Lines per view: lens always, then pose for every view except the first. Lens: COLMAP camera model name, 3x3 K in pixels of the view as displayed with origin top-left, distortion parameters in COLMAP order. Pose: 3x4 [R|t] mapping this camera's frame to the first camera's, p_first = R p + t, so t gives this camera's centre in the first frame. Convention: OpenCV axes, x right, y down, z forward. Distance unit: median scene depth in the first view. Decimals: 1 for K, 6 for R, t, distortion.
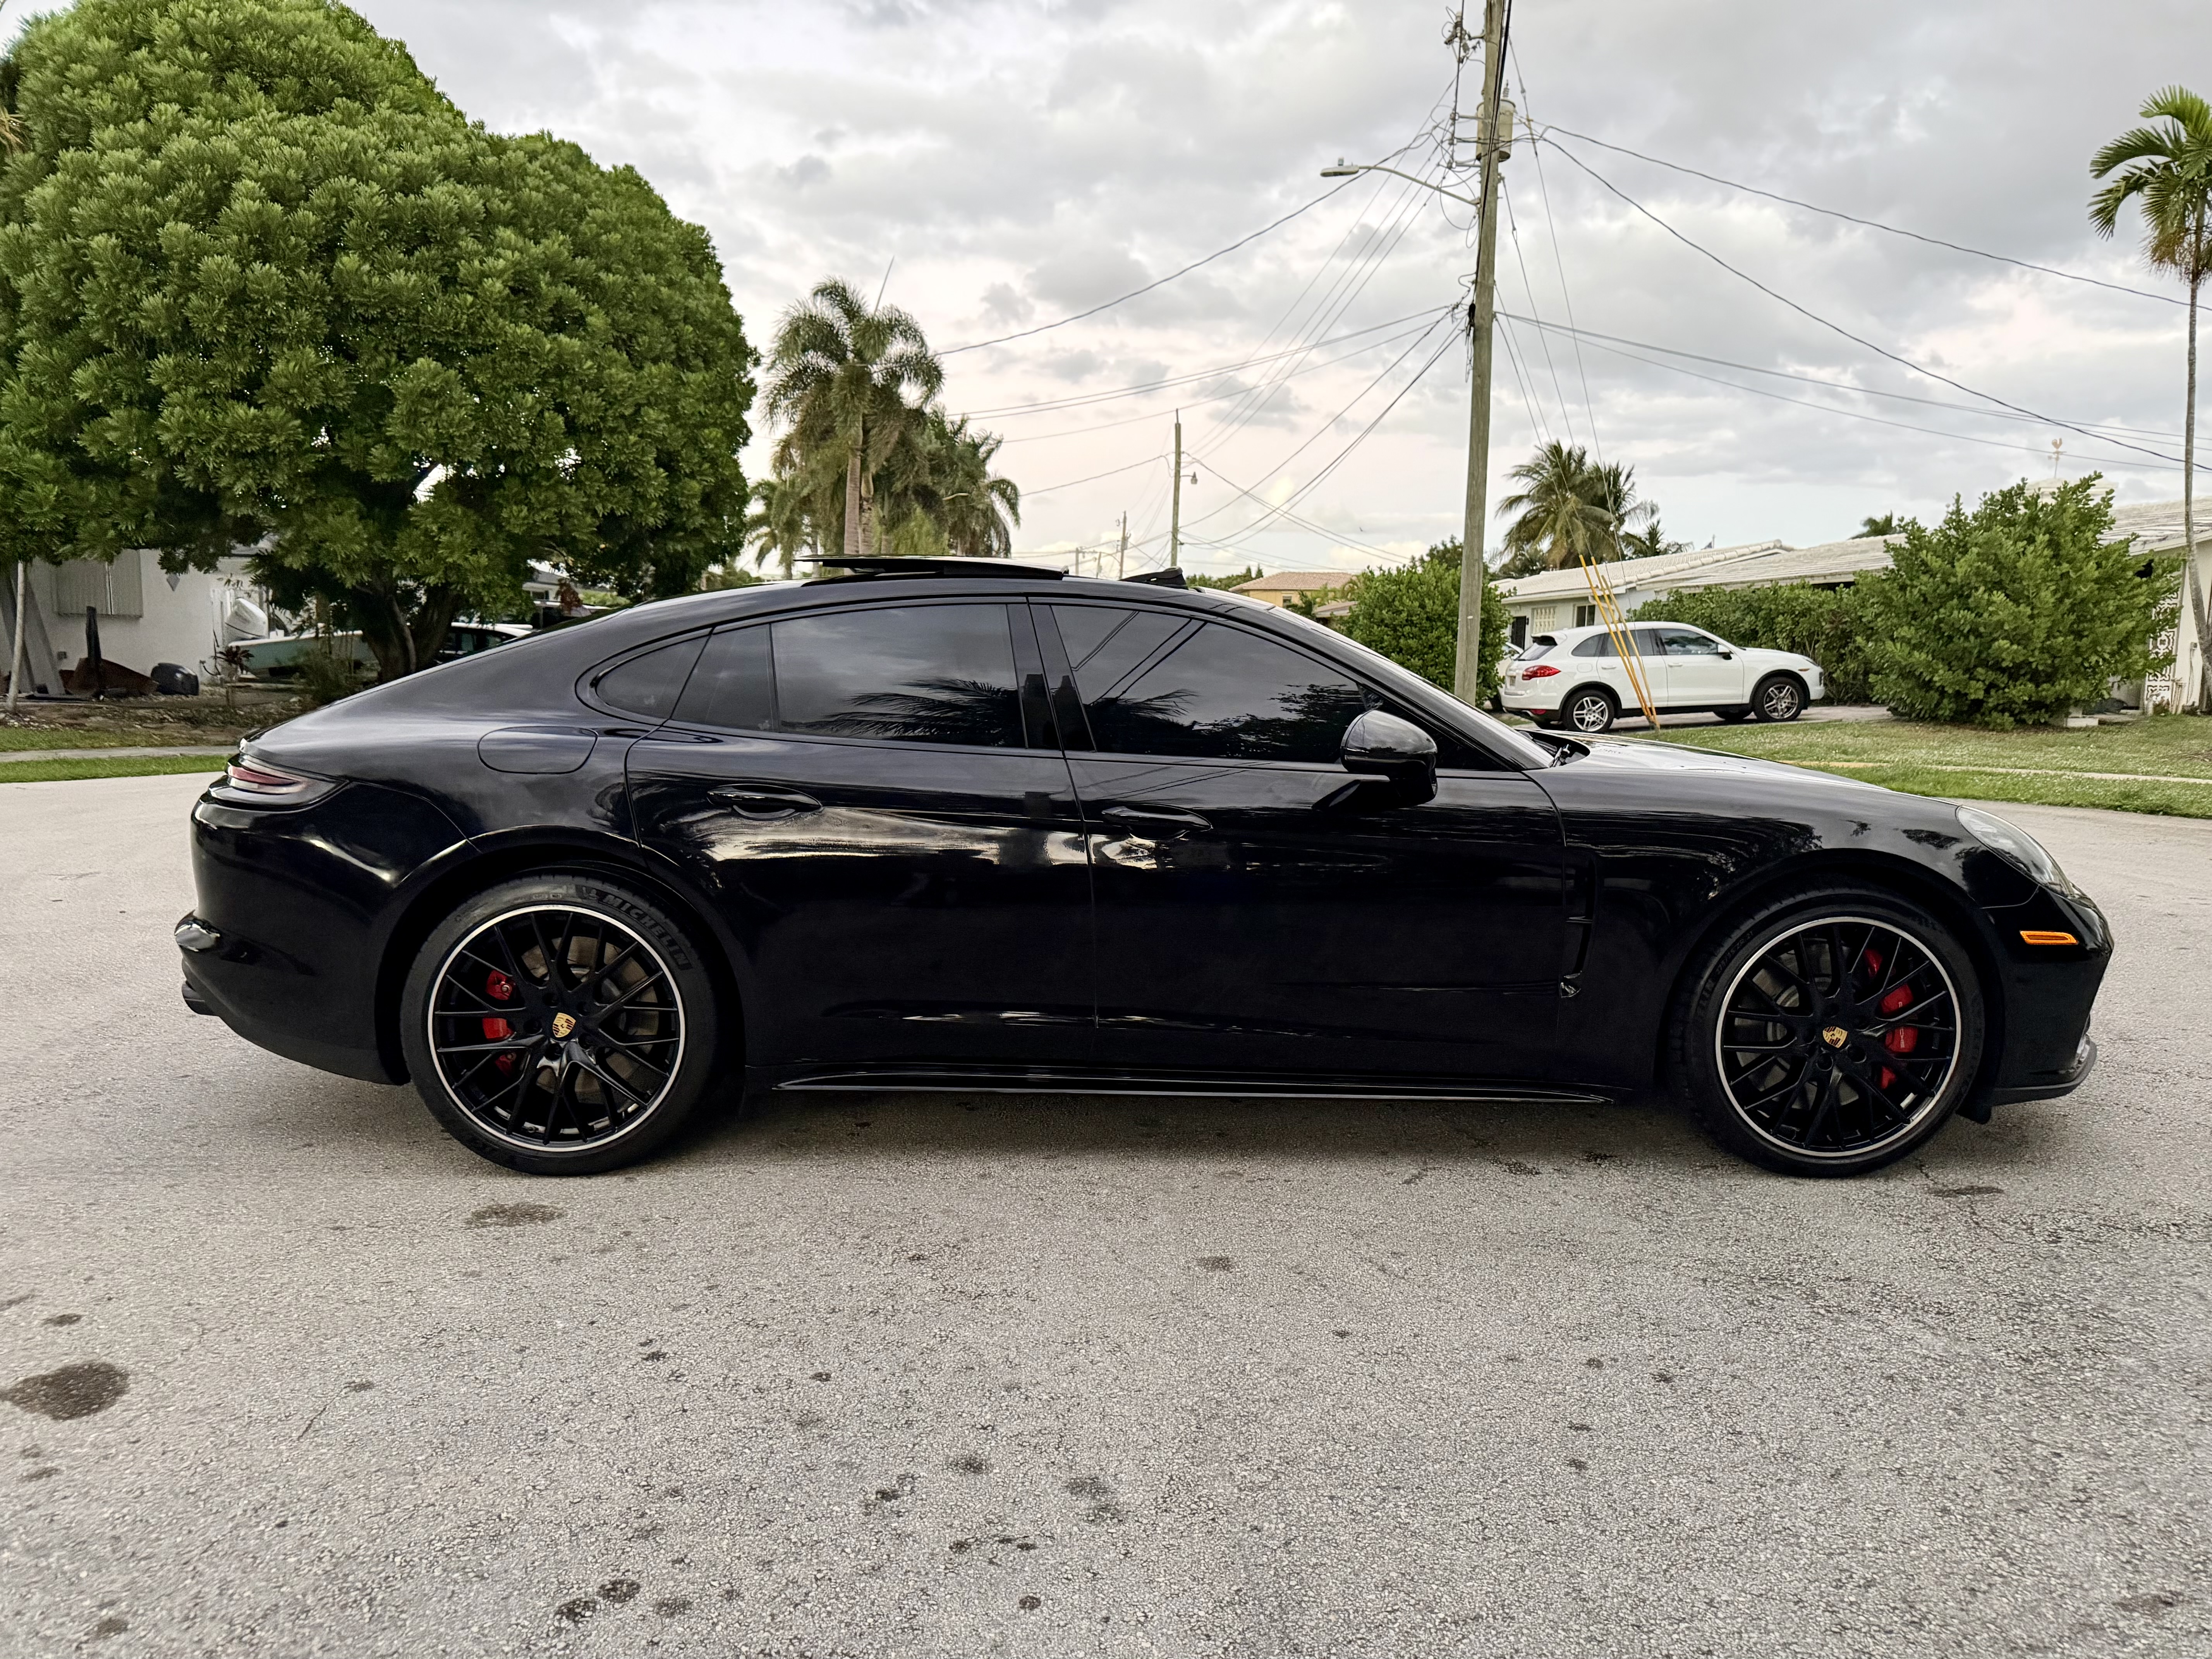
lens RADIAL K [[1461.6, 0, 1127.3], [0, 1461.6, 828.1], [0, 0, 1]] dist [0.069090, -0.085927]
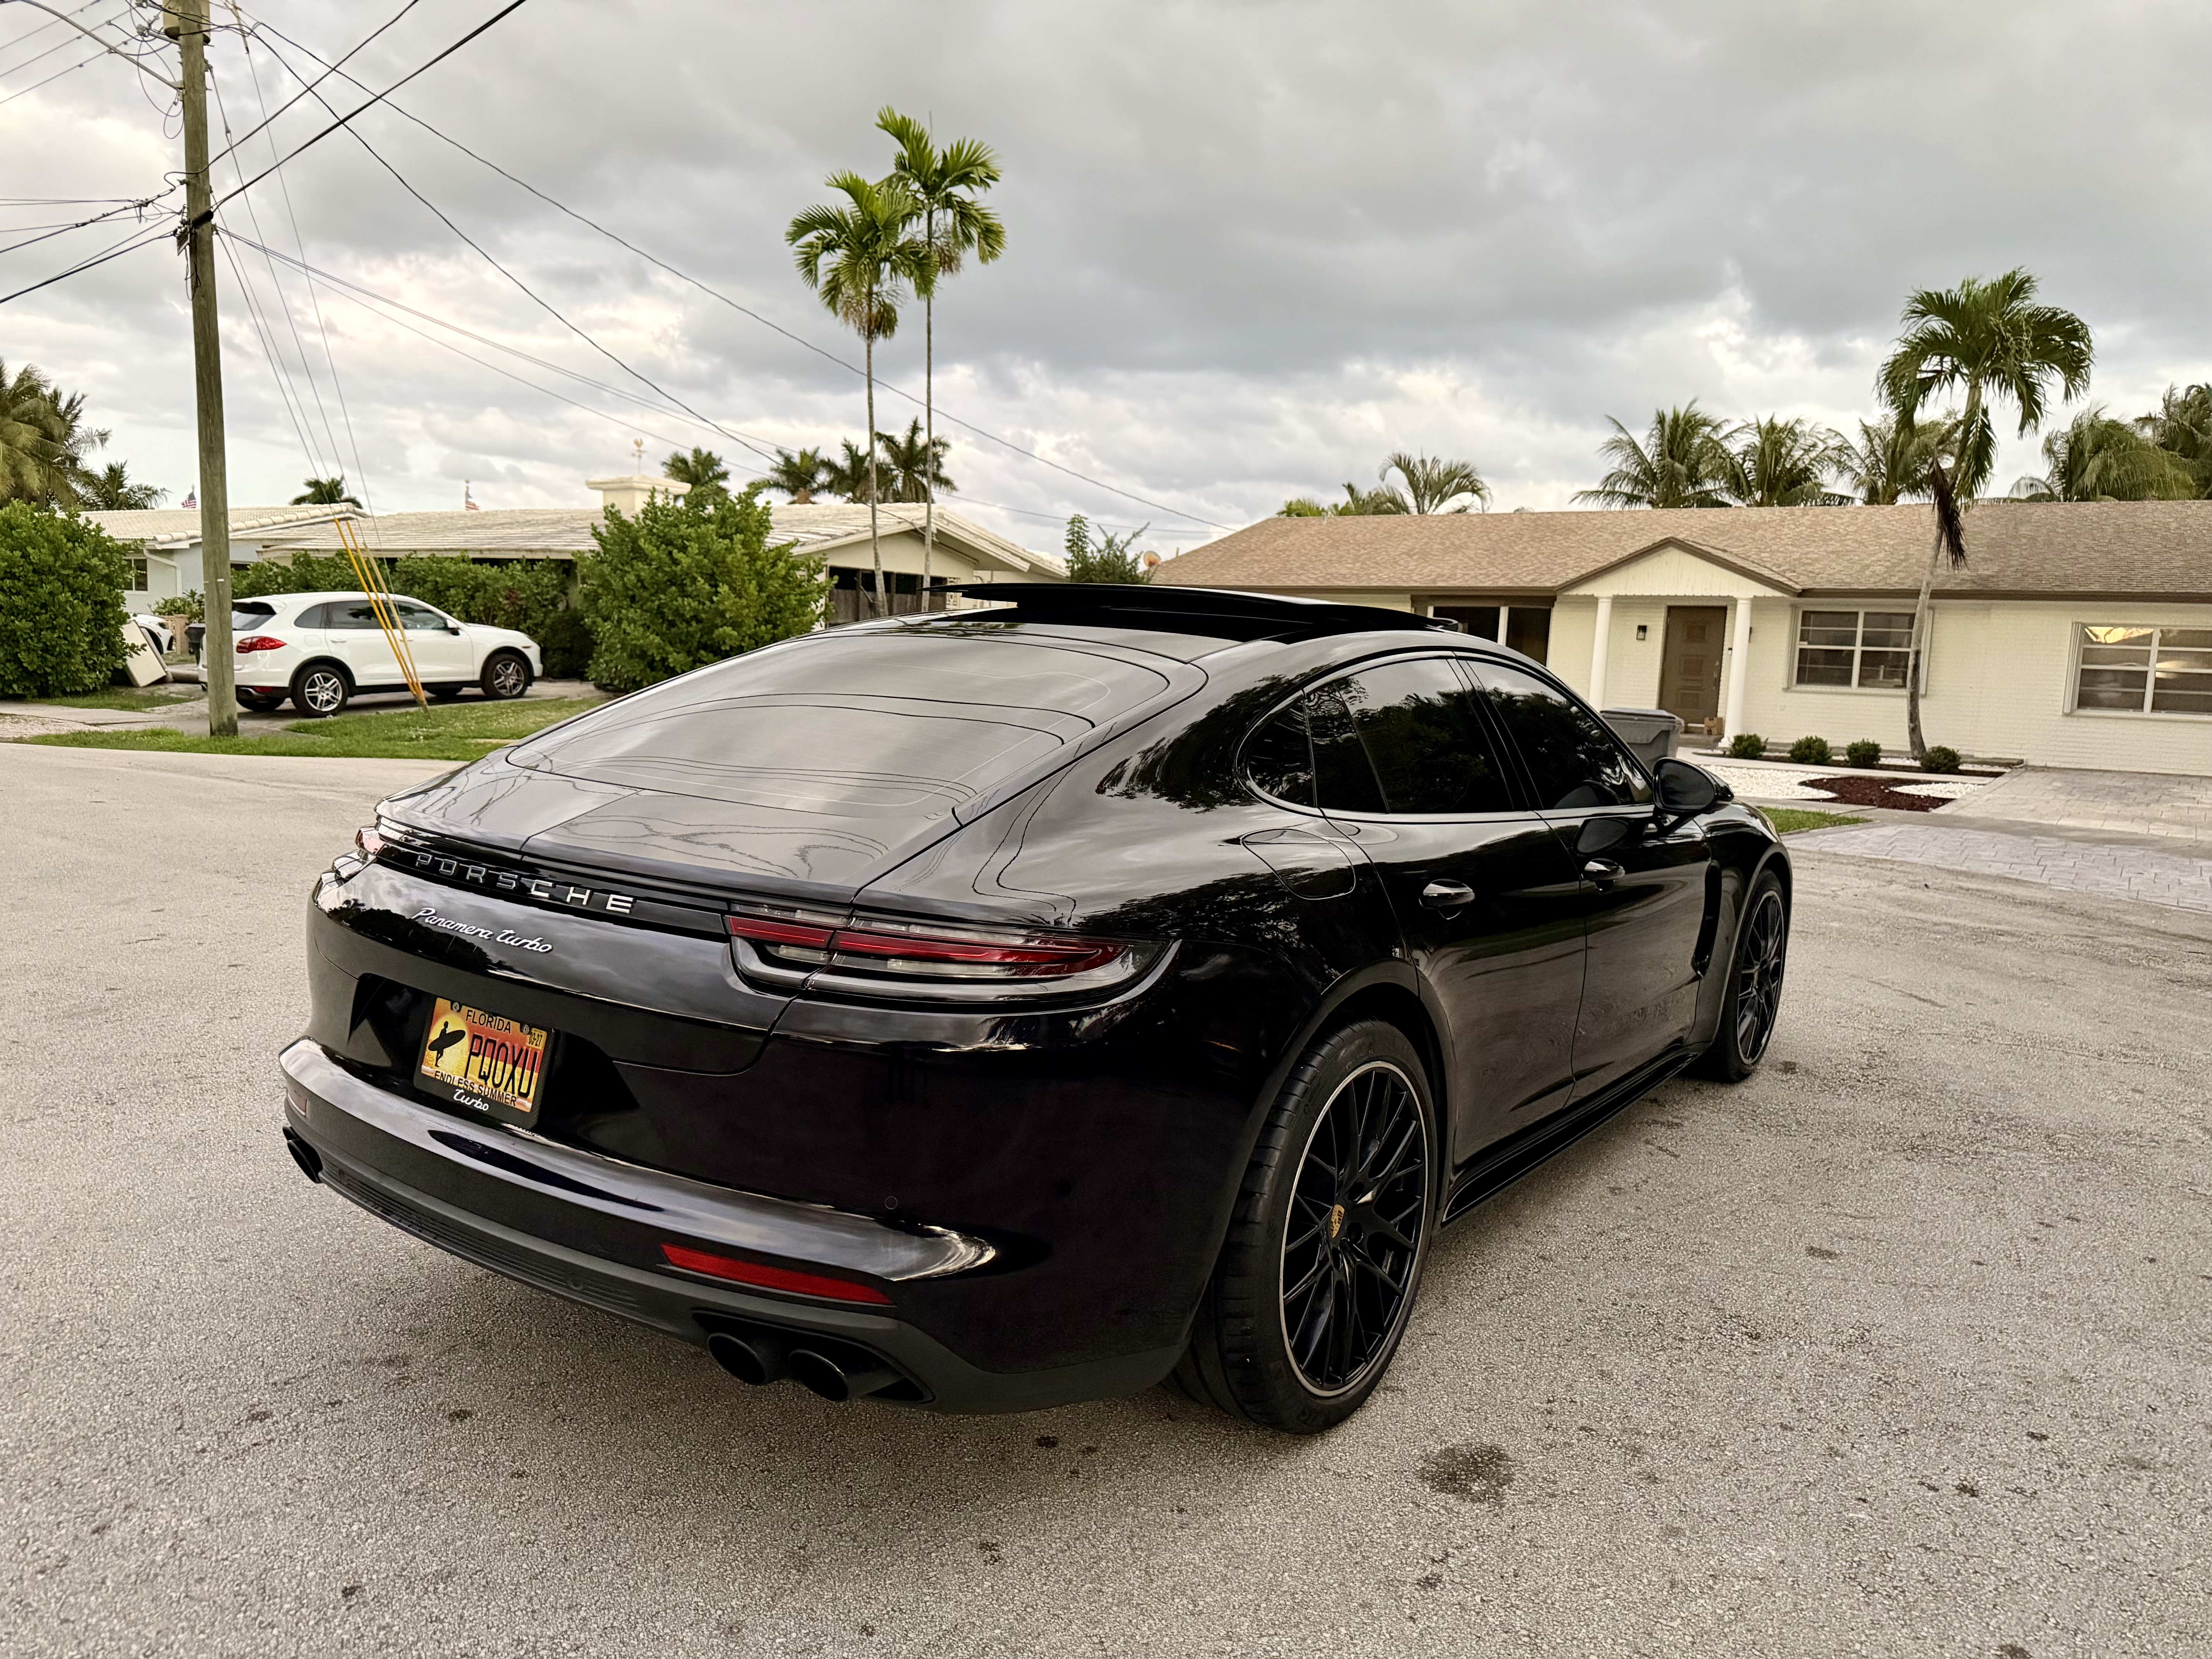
lens RADIAL K [[1461.6, 0, 1127.3], [0, 1461.6, 828.1], [0, 0, 1]] dist [0.069090, -0.085927]
pose [[0.629519, -0.078120, 0.773048, -0.118432], [0.062396, 0.996802, 0.049920, -0.013230], [-0.774475, 0.016809, 0.632381, 0.069559]]
